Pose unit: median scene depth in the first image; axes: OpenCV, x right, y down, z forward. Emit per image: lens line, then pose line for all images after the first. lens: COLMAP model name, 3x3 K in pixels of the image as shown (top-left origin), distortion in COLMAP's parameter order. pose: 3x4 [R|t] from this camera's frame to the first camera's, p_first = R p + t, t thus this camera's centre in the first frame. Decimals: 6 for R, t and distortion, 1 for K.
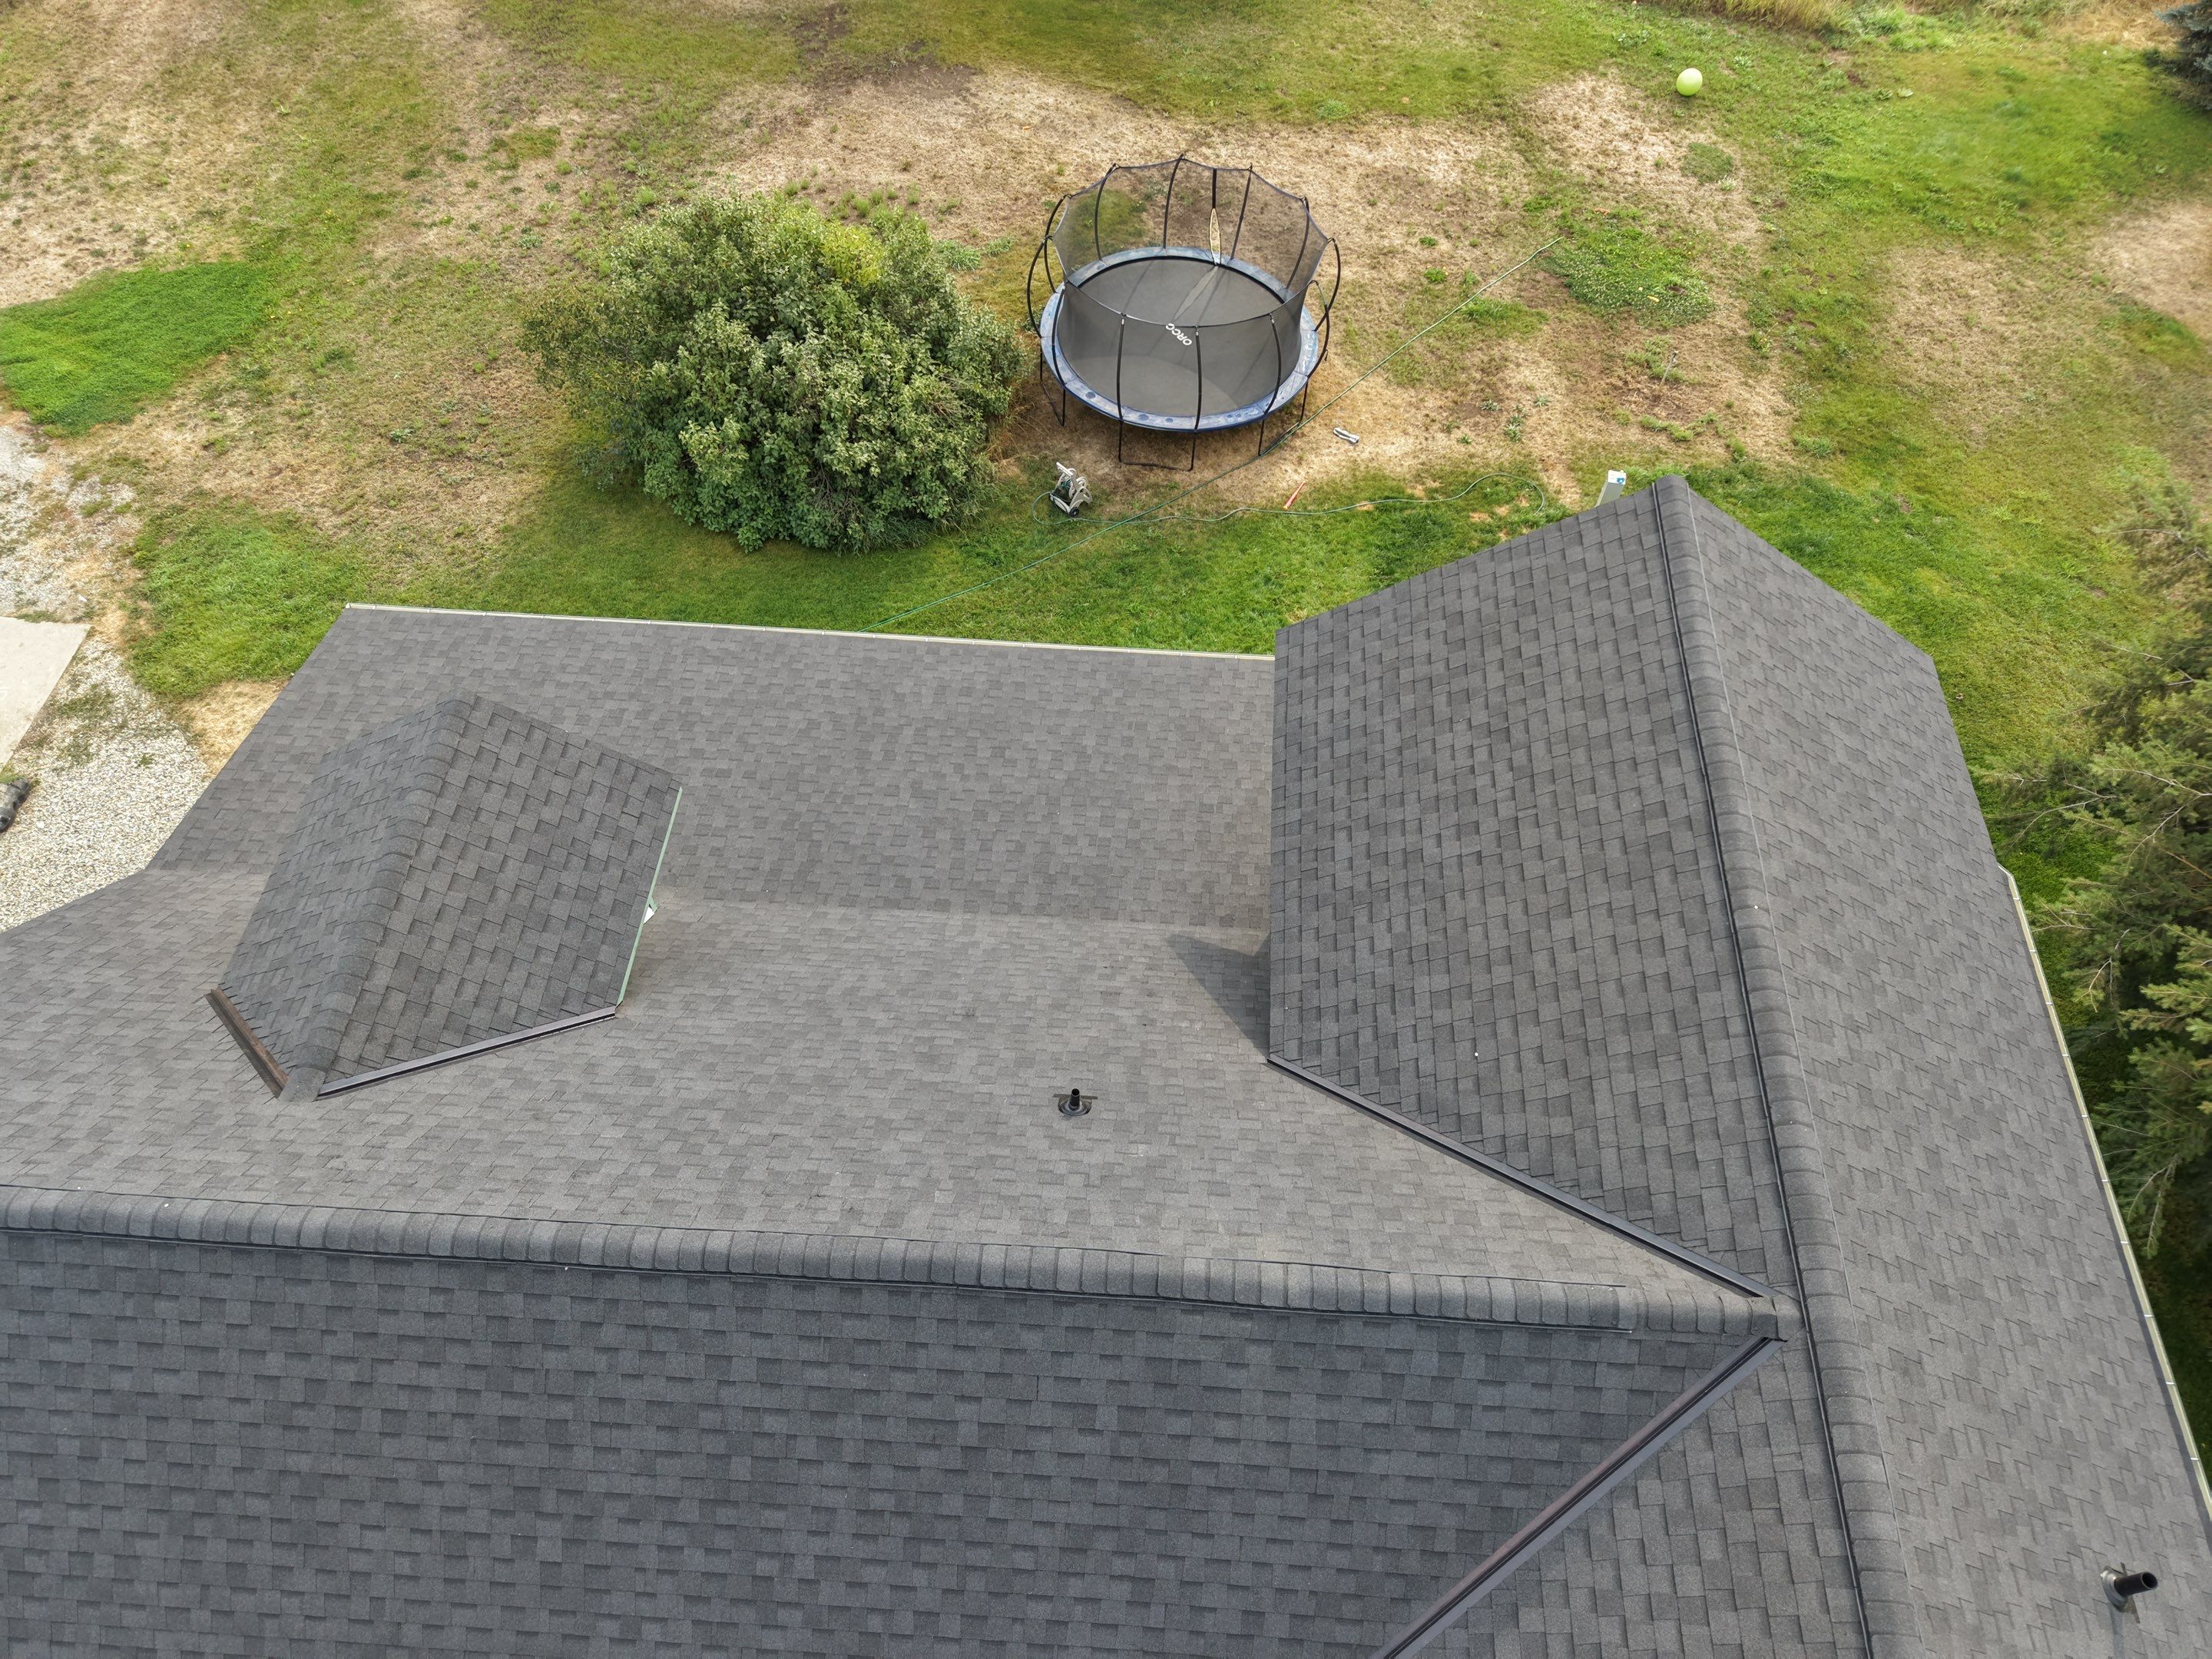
lens RADIAL K [[1481.7, 0, 1111.6], [0, 1481.7, 836.1], [0, 0, 1]] dist [0.018343, -0.017577]
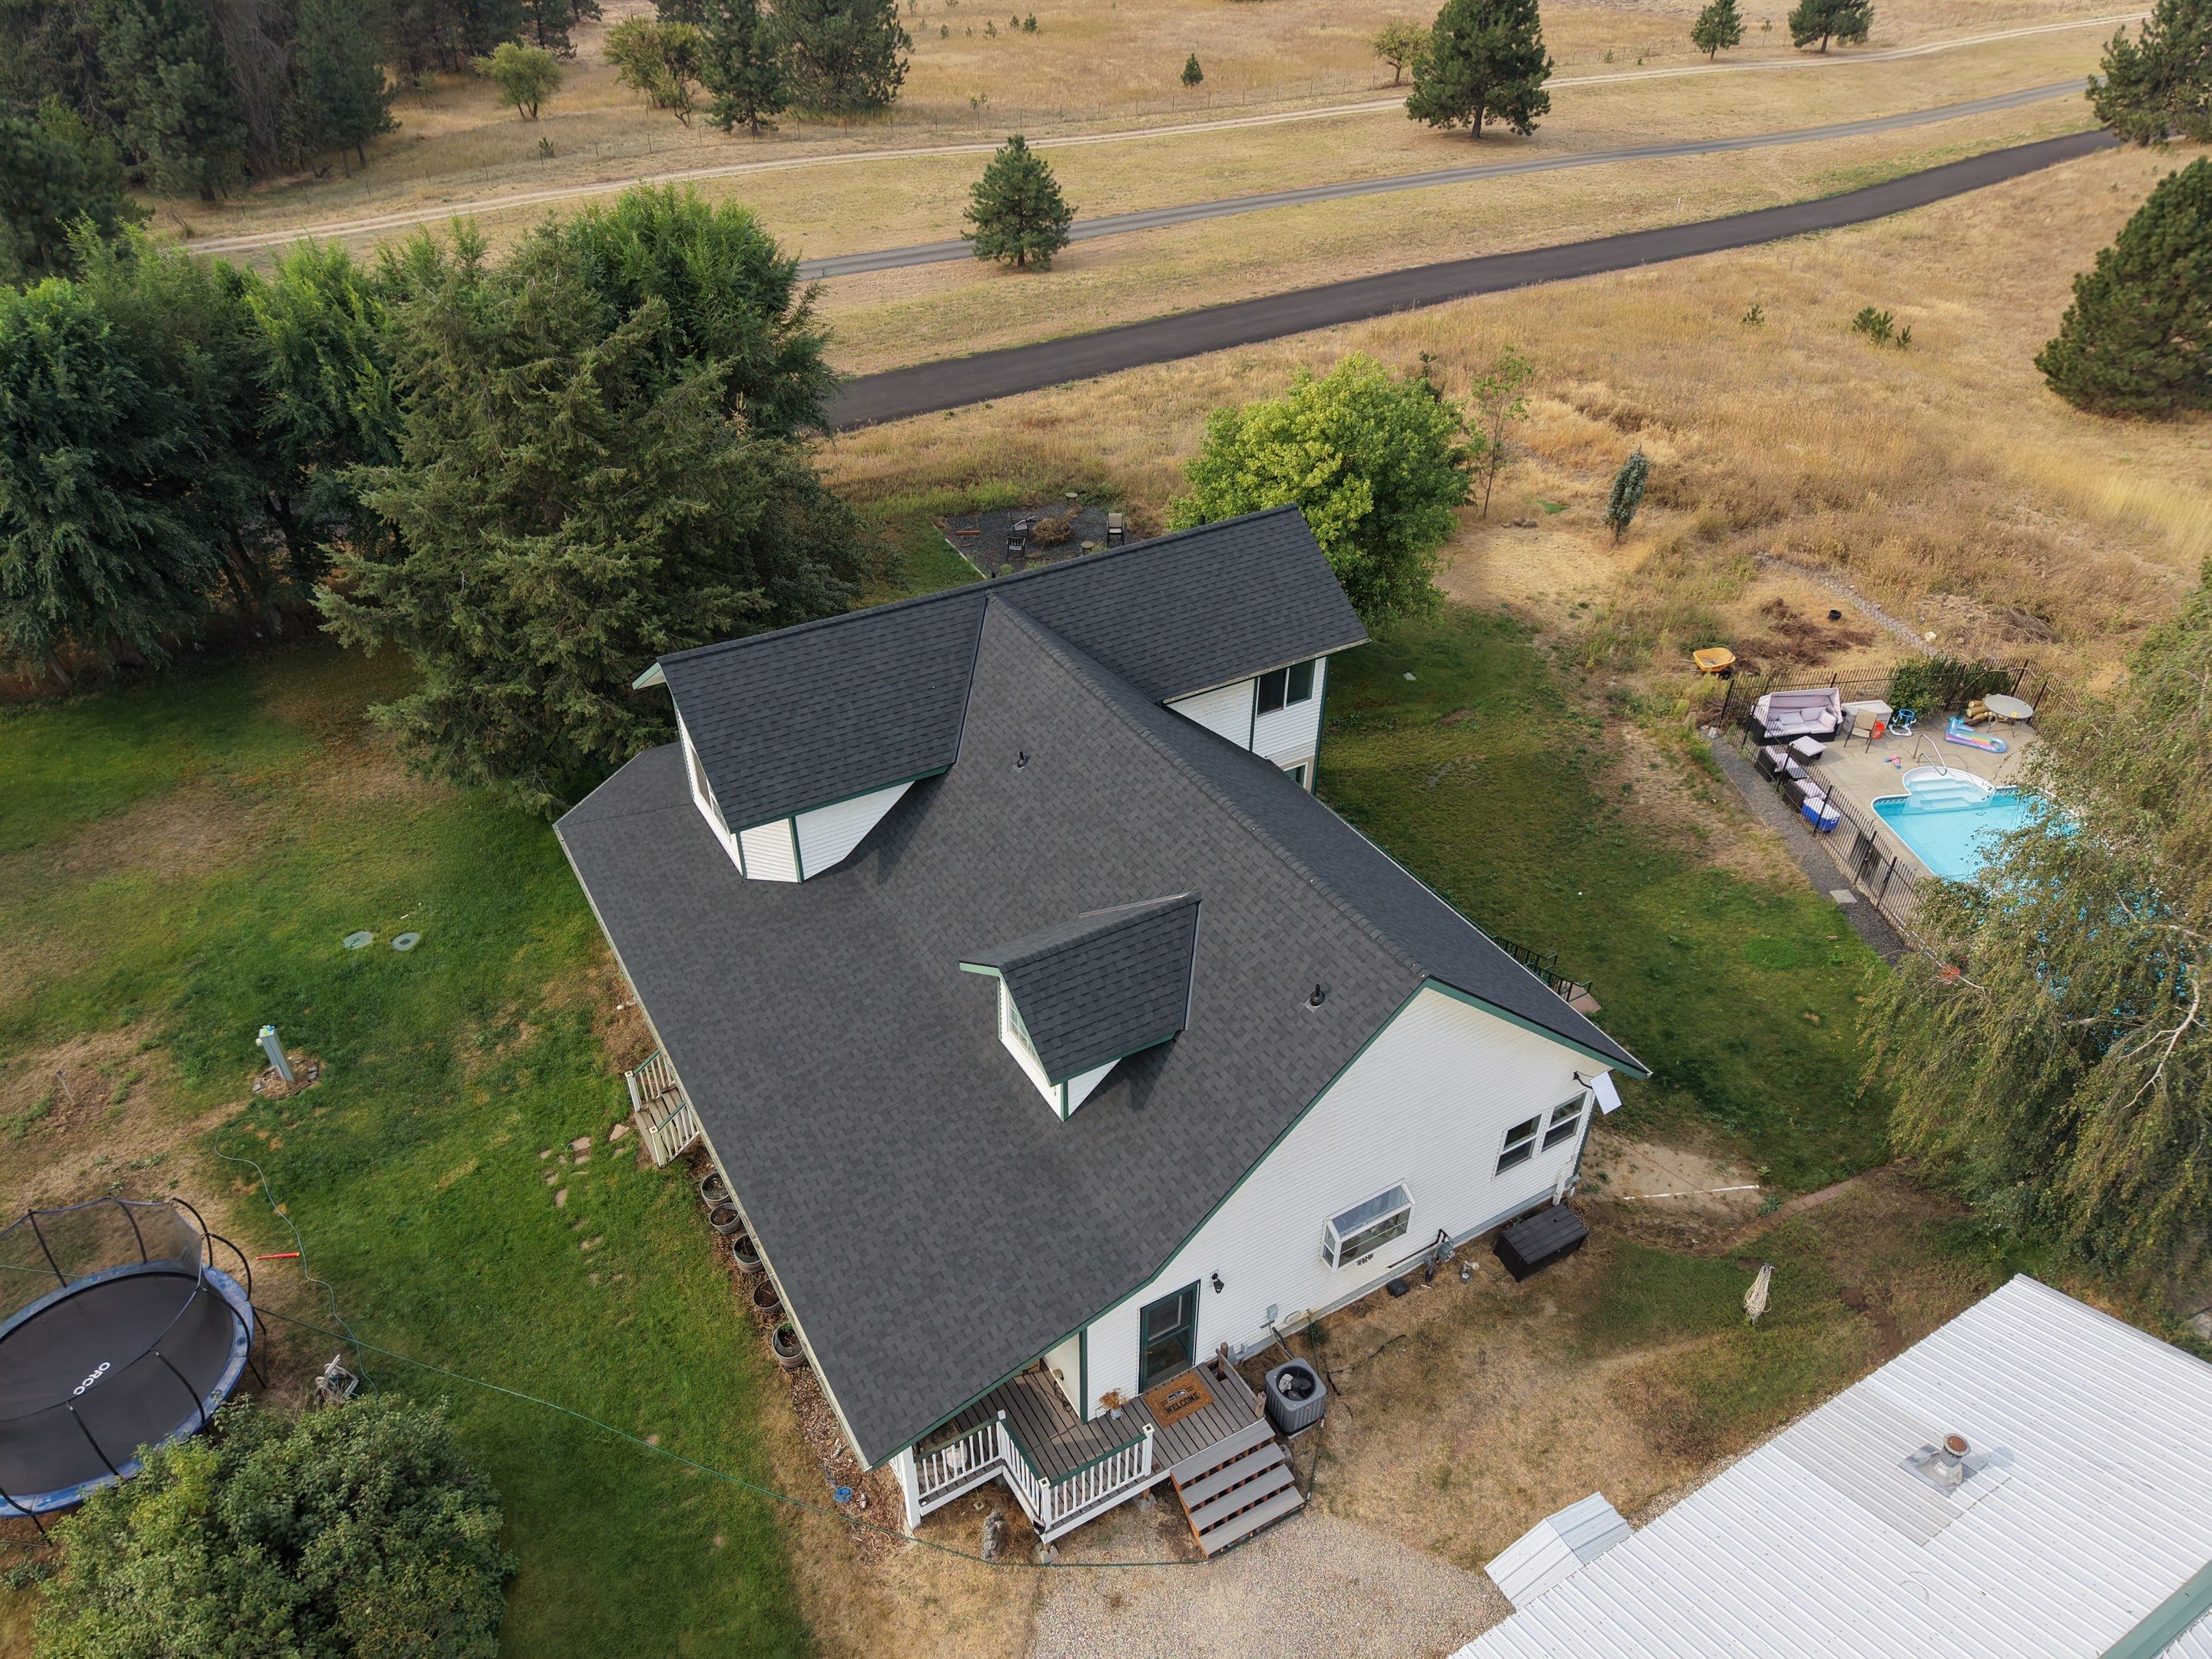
lens RADIAL K [[1466.7, 0, 1106.0], [0, 1466.7, 829.5], [0, 0, 1]] dist [0.031219, -0.021525]
pose [[-0.563853, -0.495686, 0.660580, -0.789224], [0.680973, 0.173507, 0.711457, -0.645980], [-0.467274, 0.850994, 0.239716, 0.174454]]
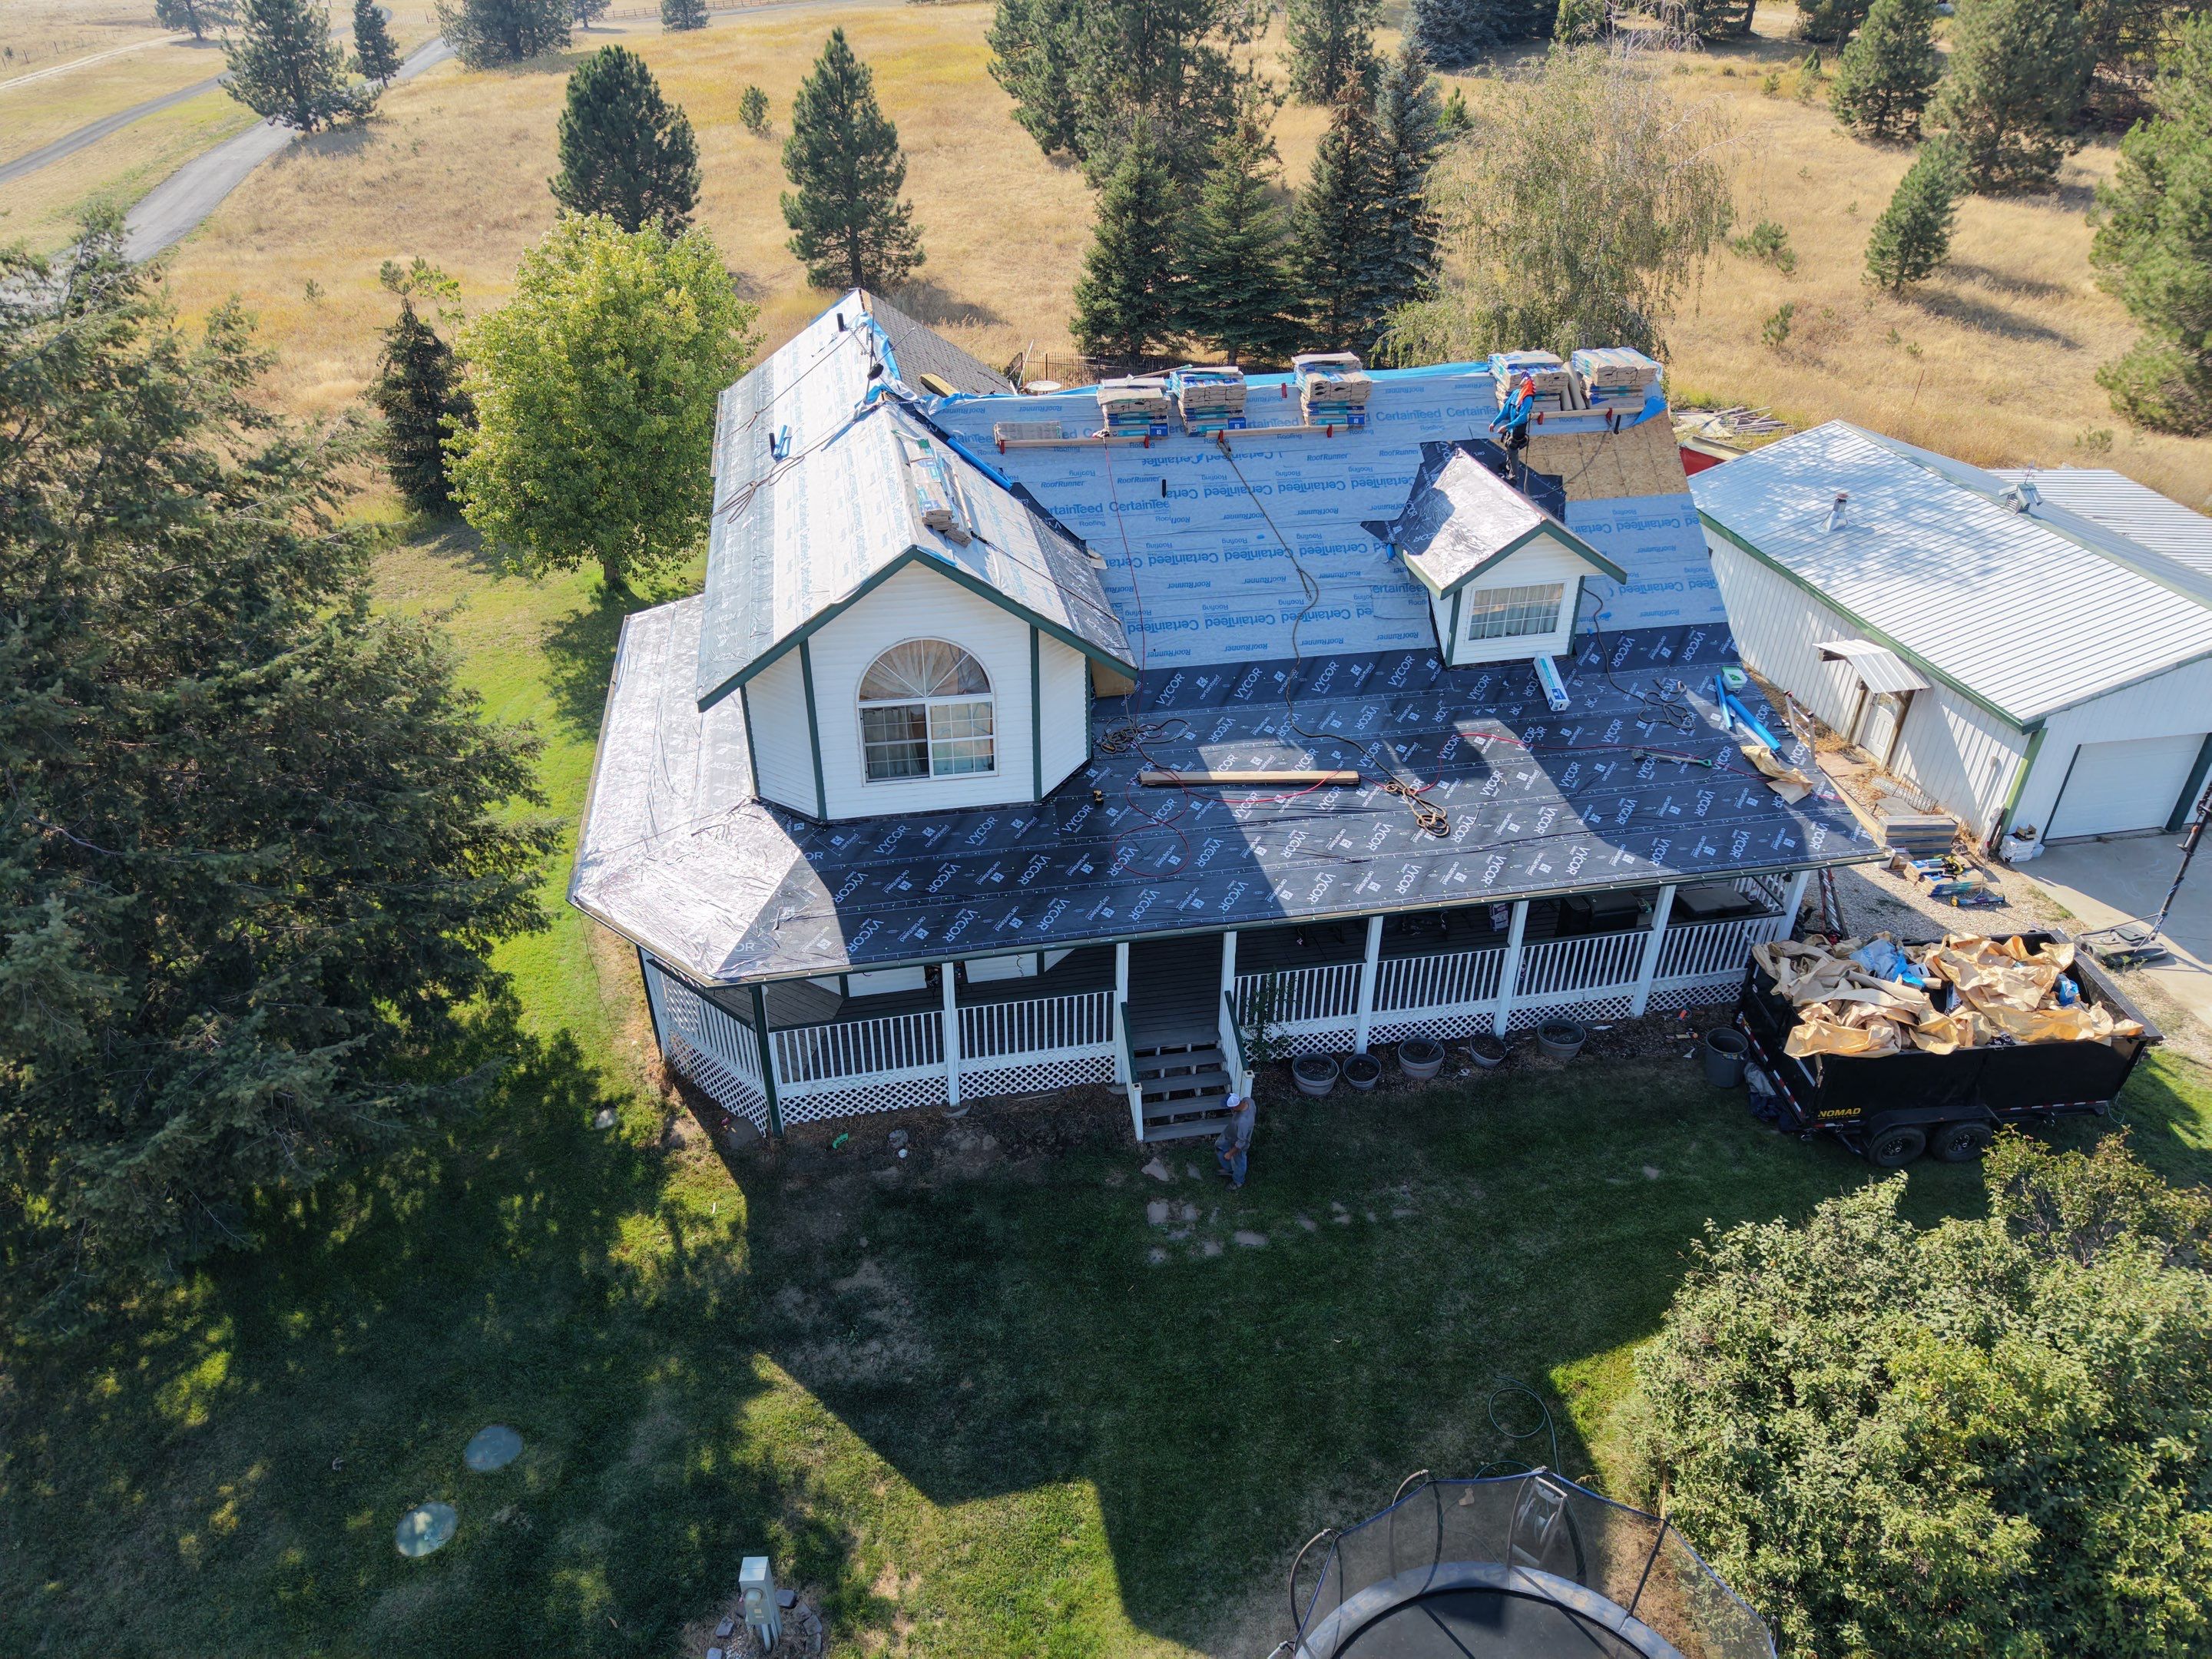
lens RADIAL K [[1495.2, 0, 1113.2], [0, 1495.2, 821.4], [0, 0, 1]] dist [0.029798, -0.038256]
pose [[-0.966852, 0.124851, -0.222730, 0.271530], [-0.217688, 0.052848, 0.974587, -0.880289], [0.133448, 0.990767, -0.023918, 0.657057]]
